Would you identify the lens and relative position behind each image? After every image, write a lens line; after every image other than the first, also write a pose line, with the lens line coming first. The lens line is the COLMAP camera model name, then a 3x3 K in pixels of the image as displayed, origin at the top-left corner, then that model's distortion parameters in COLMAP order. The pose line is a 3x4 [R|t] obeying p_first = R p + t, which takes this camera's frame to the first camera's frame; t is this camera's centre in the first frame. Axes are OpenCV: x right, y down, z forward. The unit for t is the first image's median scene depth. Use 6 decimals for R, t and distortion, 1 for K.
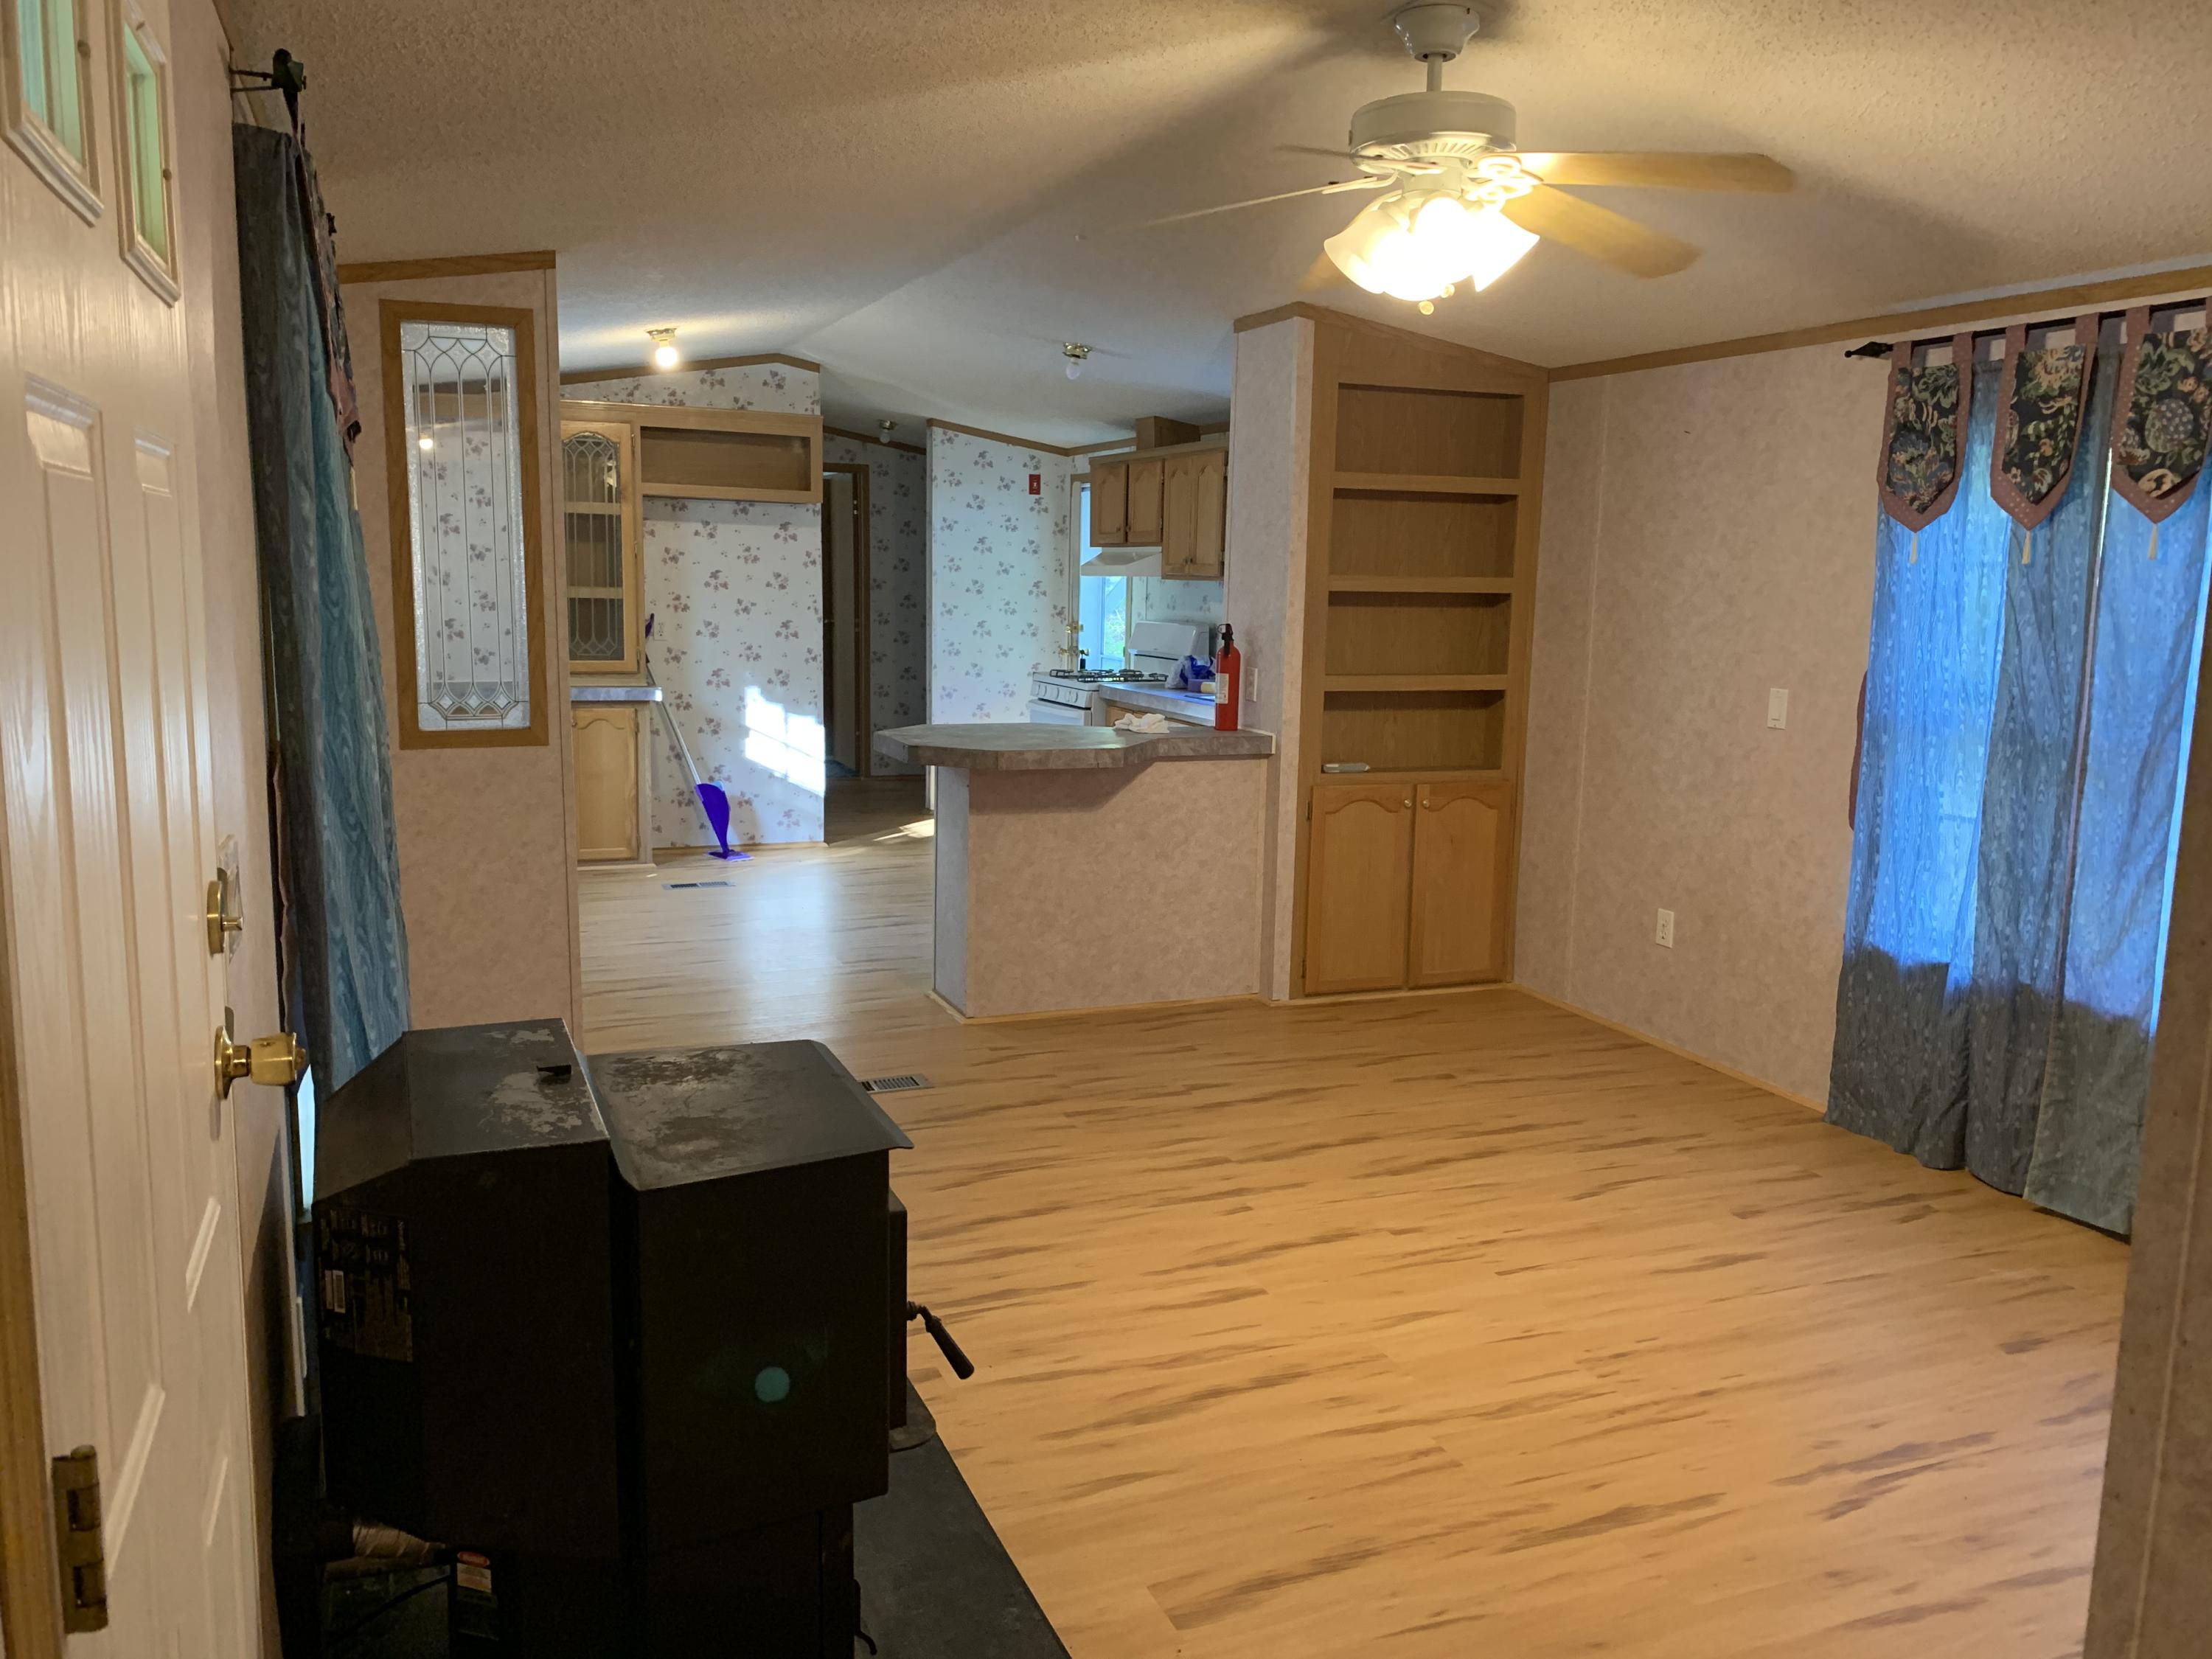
lens RADIAL K [[1685.8, 0, 1109.6], [0, 1685.8, 817.2], [0, 0, 1]] dist [0.055476, -0.074711]
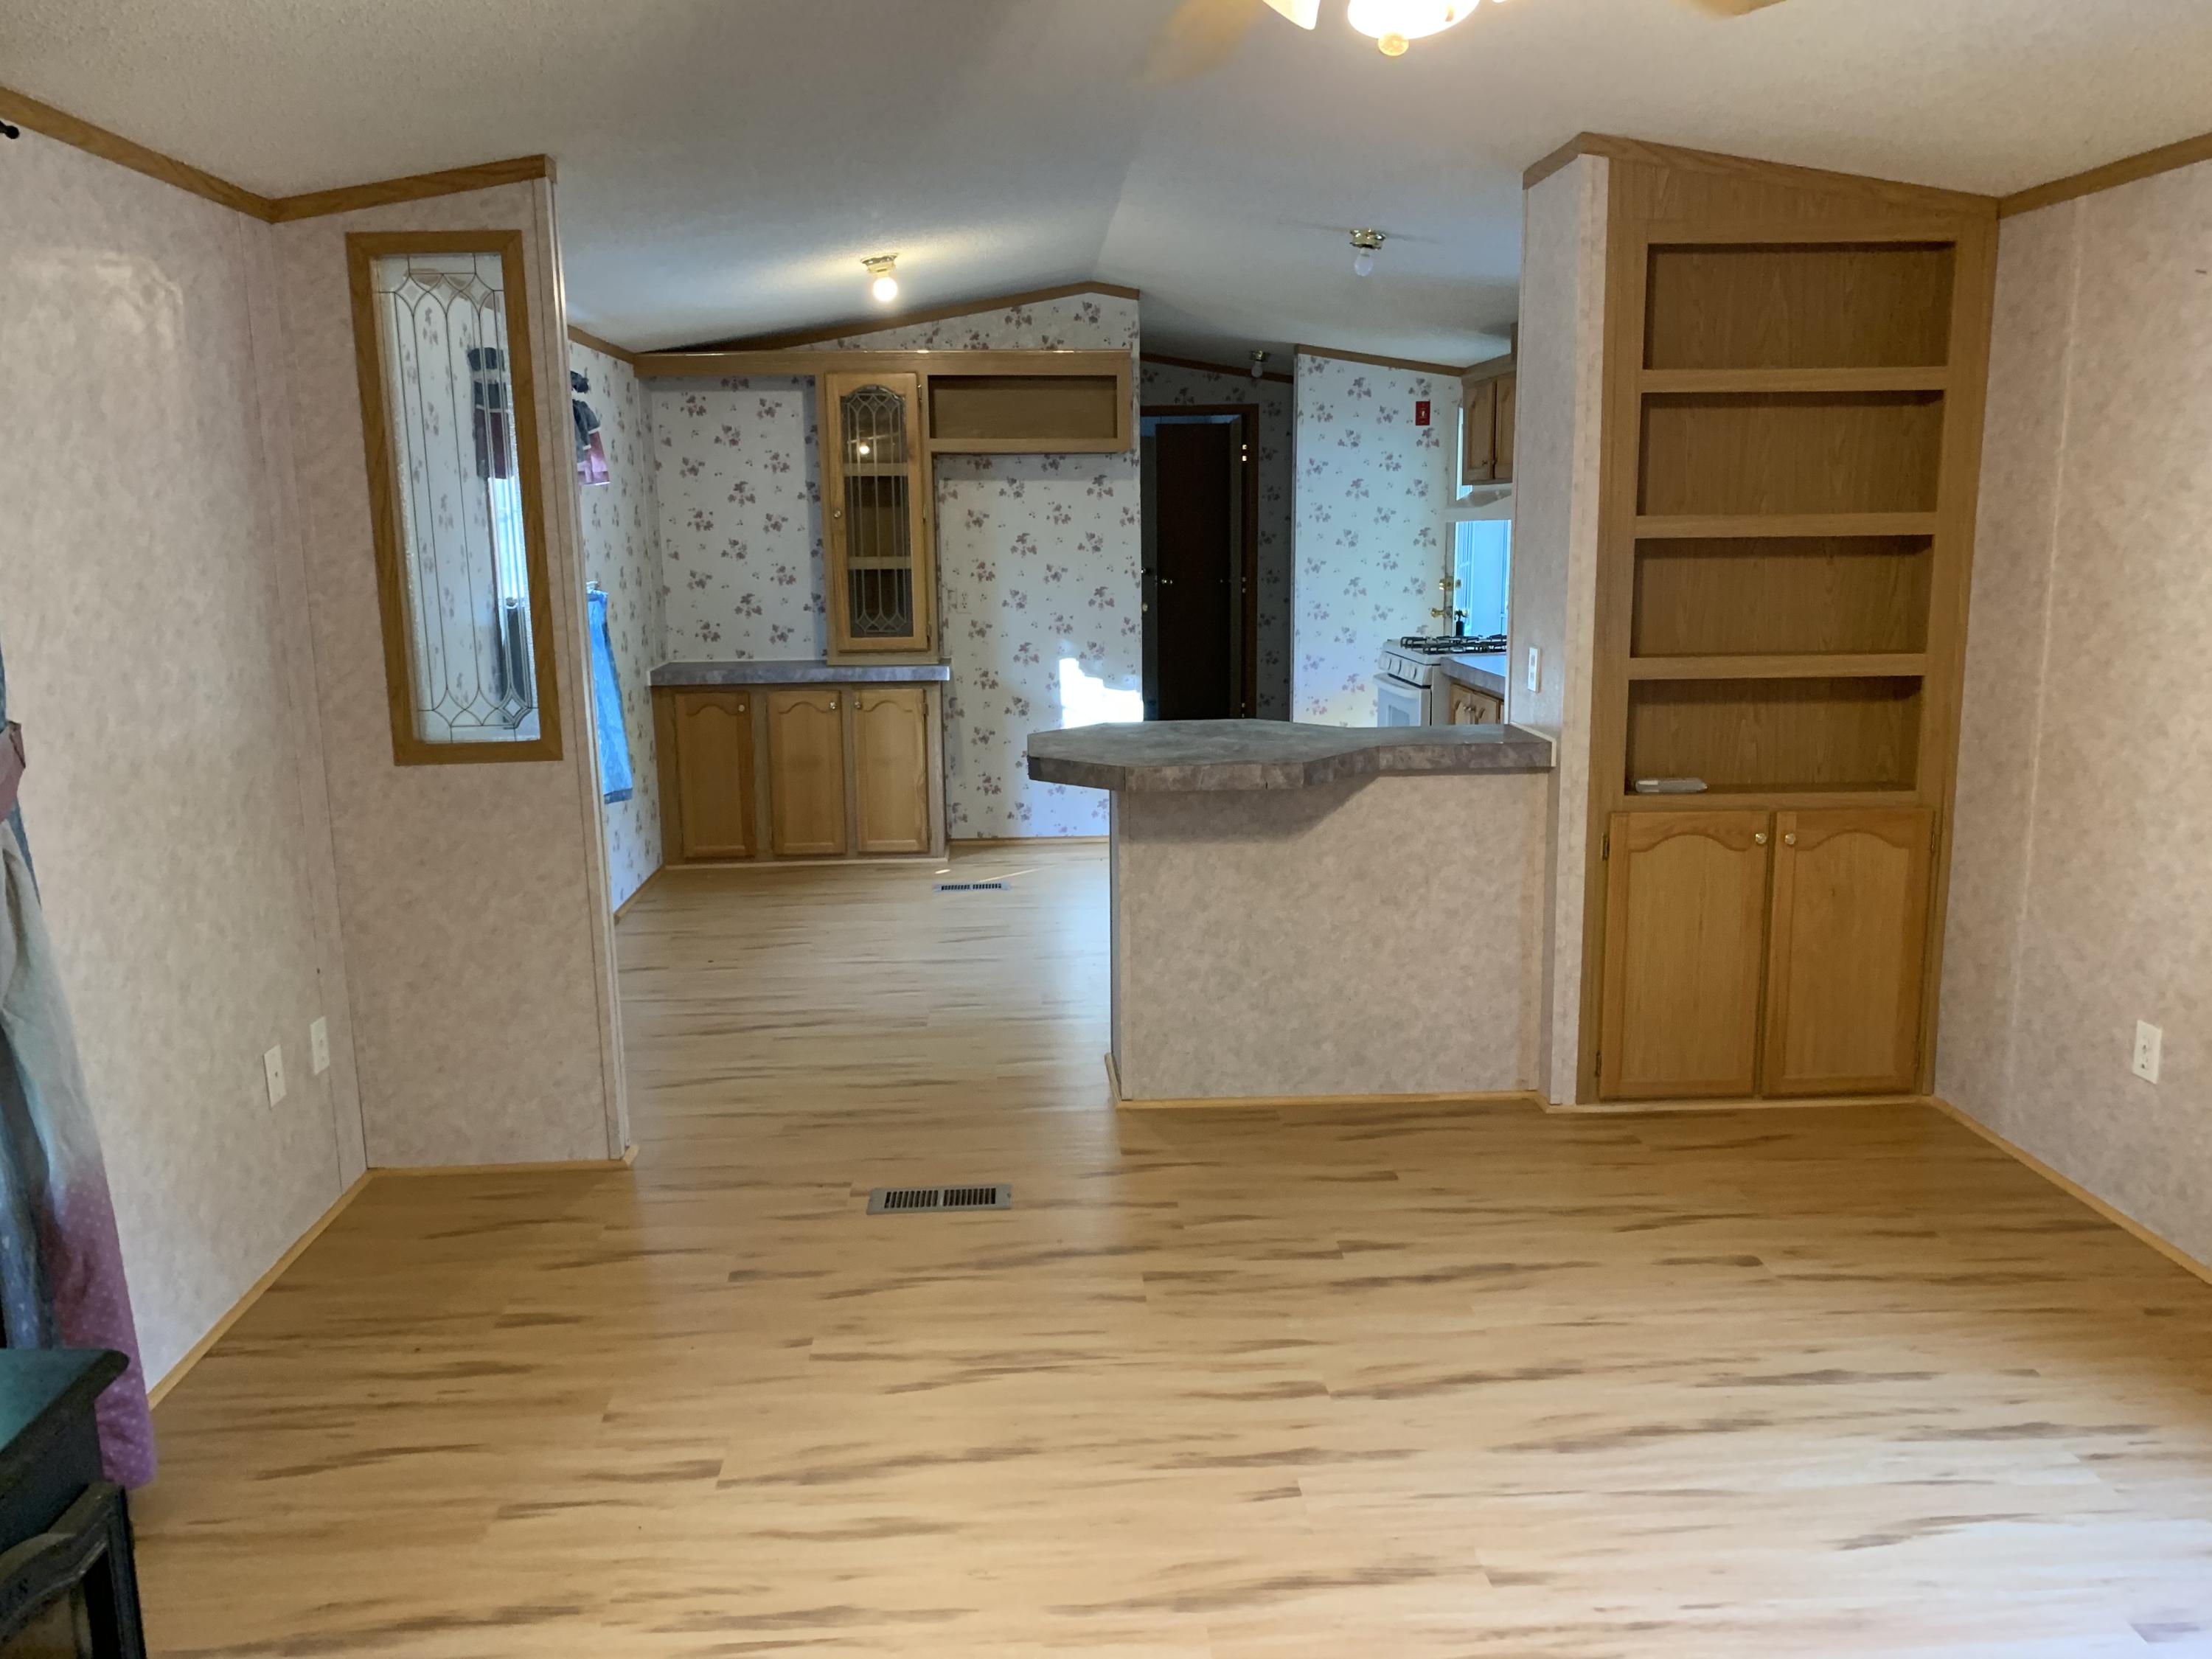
lens RADIAL K [[1685.8, 0, 1088.0], [0, 1685.8, 816.7], [0, 0, 1]] dist [0.055476, -0.074711]
pose [[0.941191, 0.024633, -0.336975, 0.159207], [-0.014362, 0.999354, 0.032938, -0.038238], [0.337569, -0.026161, 0.940937, 0.251012]]
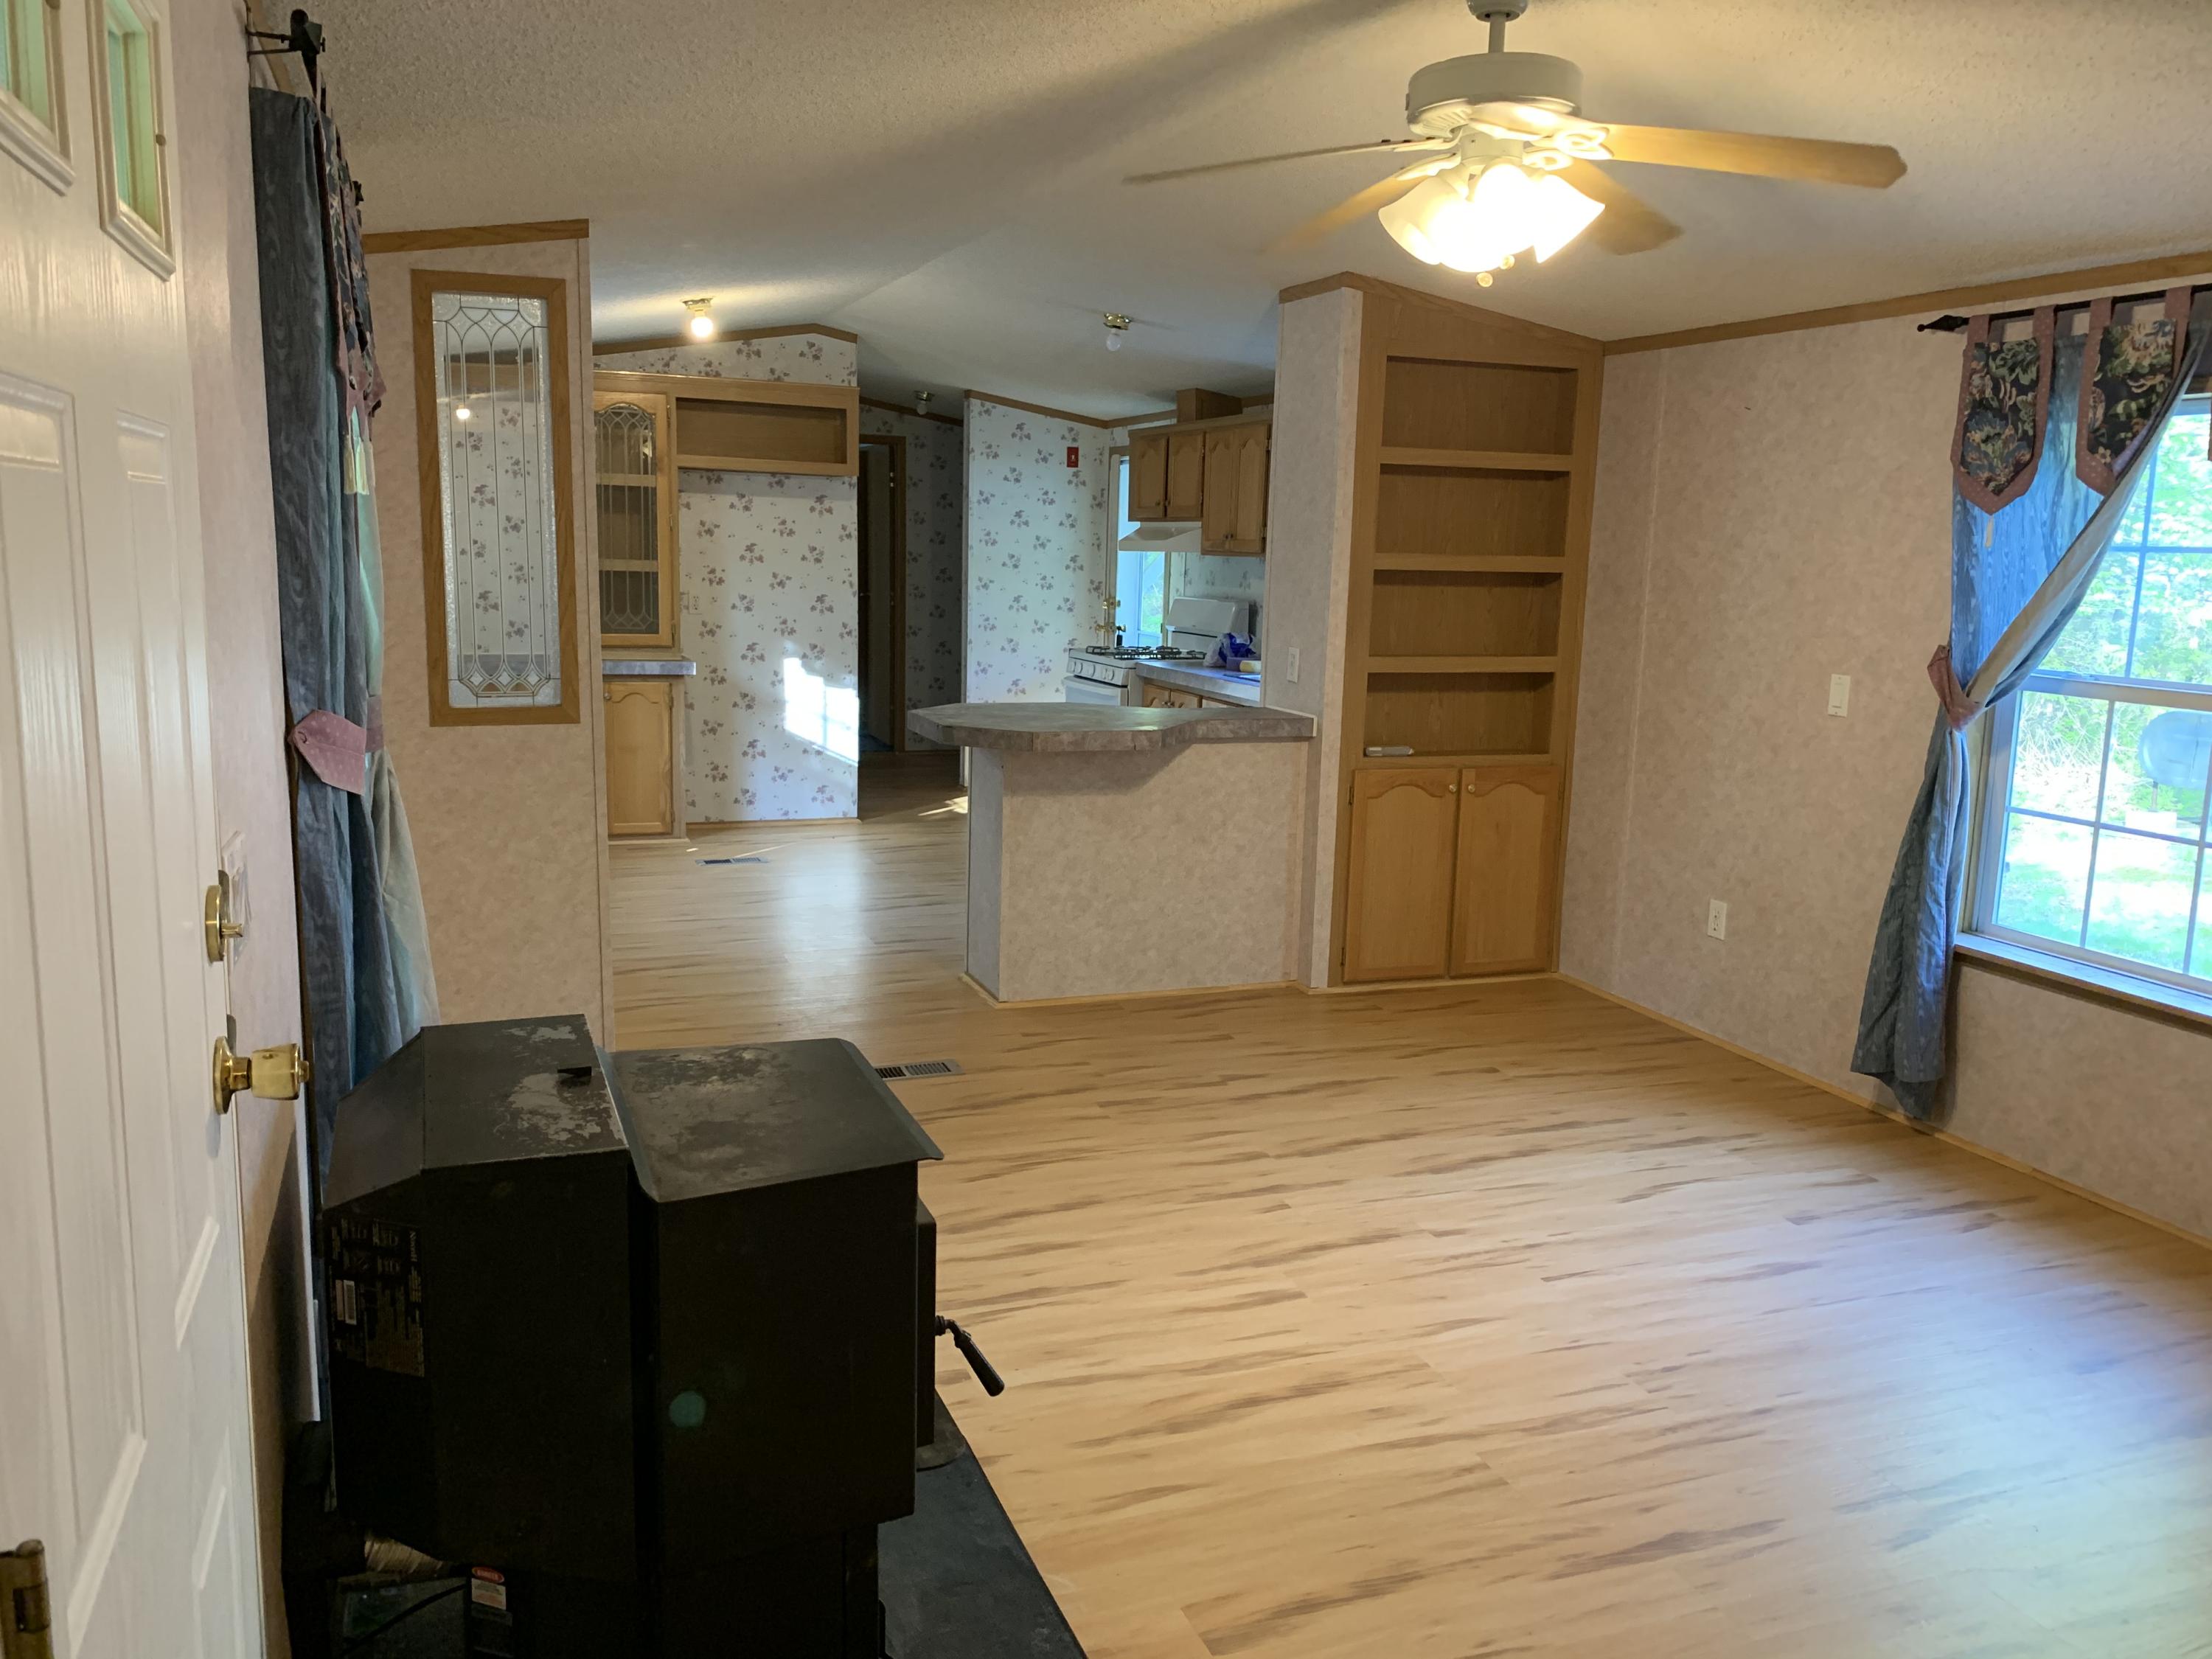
lens RADIAL K [[1685.8, 0, 1097.5], [0, 1685.8, 818.1], [0, 0, 1]] dist [0.055476, -0.074711]
pose [[0.999577, 0.010319, -0.027177, -0.001651], [-0.009854, 0.999804, 0.017199, -0.005990], [0.027349, -0.016923, 0.999483, 0.017268]]
